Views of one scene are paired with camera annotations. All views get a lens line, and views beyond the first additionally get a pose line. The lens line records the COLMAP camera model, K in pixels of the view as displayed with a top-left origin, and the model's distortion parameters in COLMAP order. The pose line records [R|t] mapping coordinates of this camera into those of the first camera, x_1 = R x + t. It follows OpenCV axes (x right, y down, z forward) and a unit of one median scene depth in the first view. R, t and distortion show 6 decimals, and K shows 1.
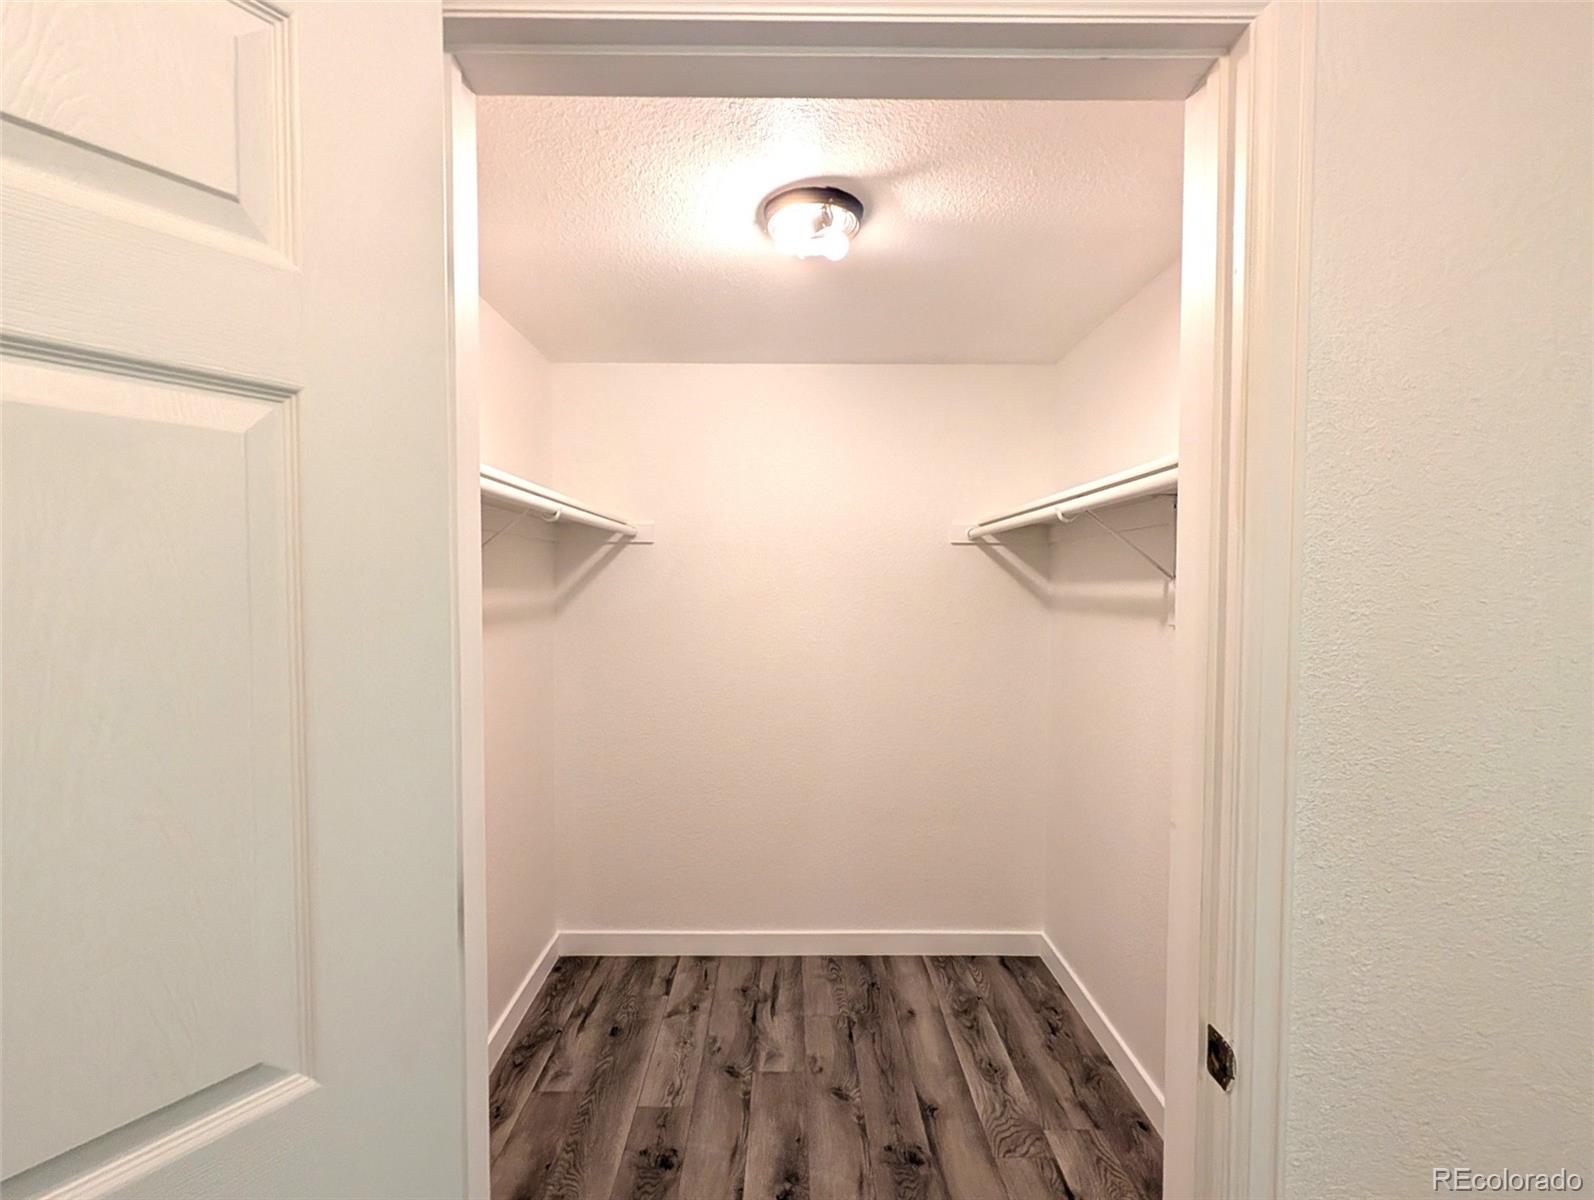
lens RADIAL K [[762.8, 0, 802.6], [0, 762.8, 597.2], [0, 0, 1]] dist [0.008579, -0.000180]
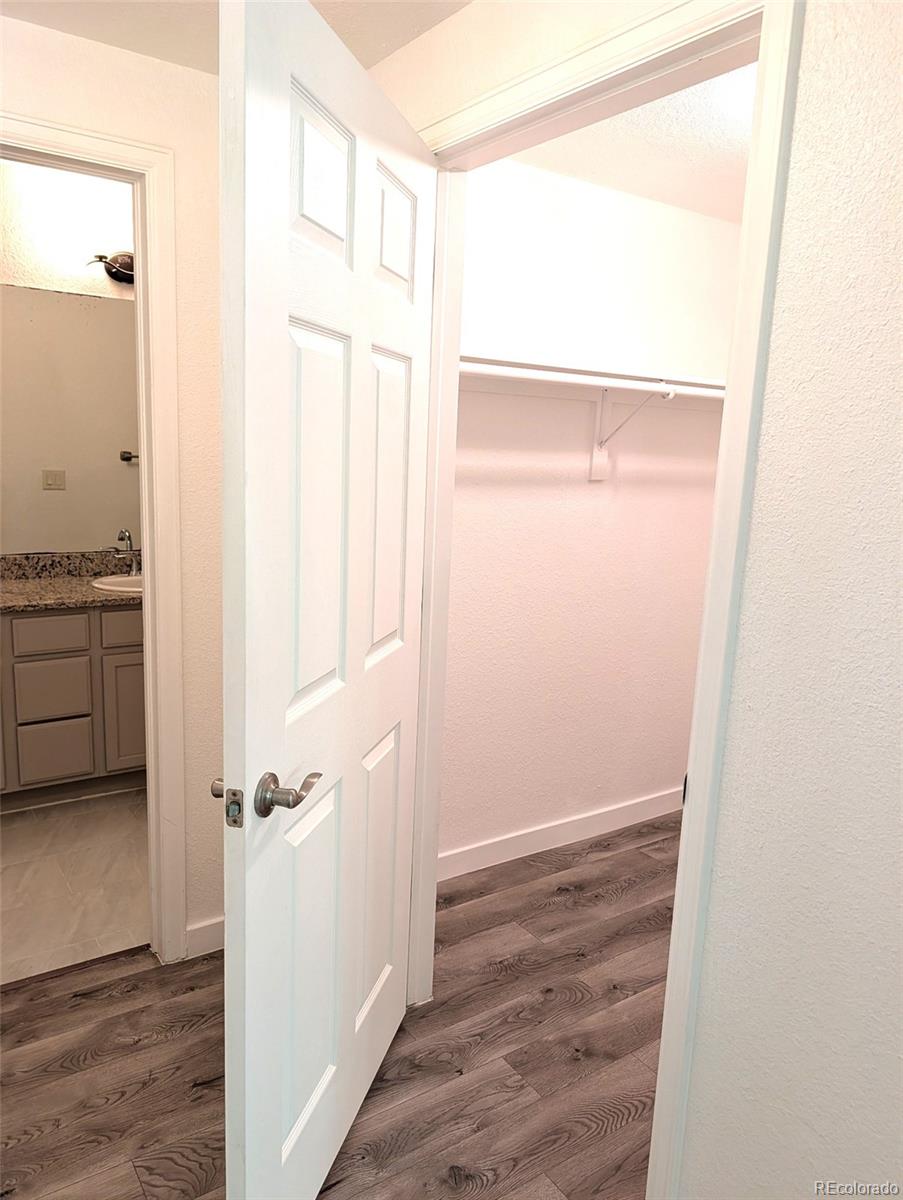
lens RADIAL K [[874.2, 0, 441.5], [0, 874.2, 593.4], [0, 0, 1]] dist [0.025193, -0.024084]
pose [[0.575692, 0.173816, -0.798979, 0.654902], [-0.075846, 0.984283, 0.159479, 0.009558], [0.814141, -0.031211, 0.579827, -0.132973]]
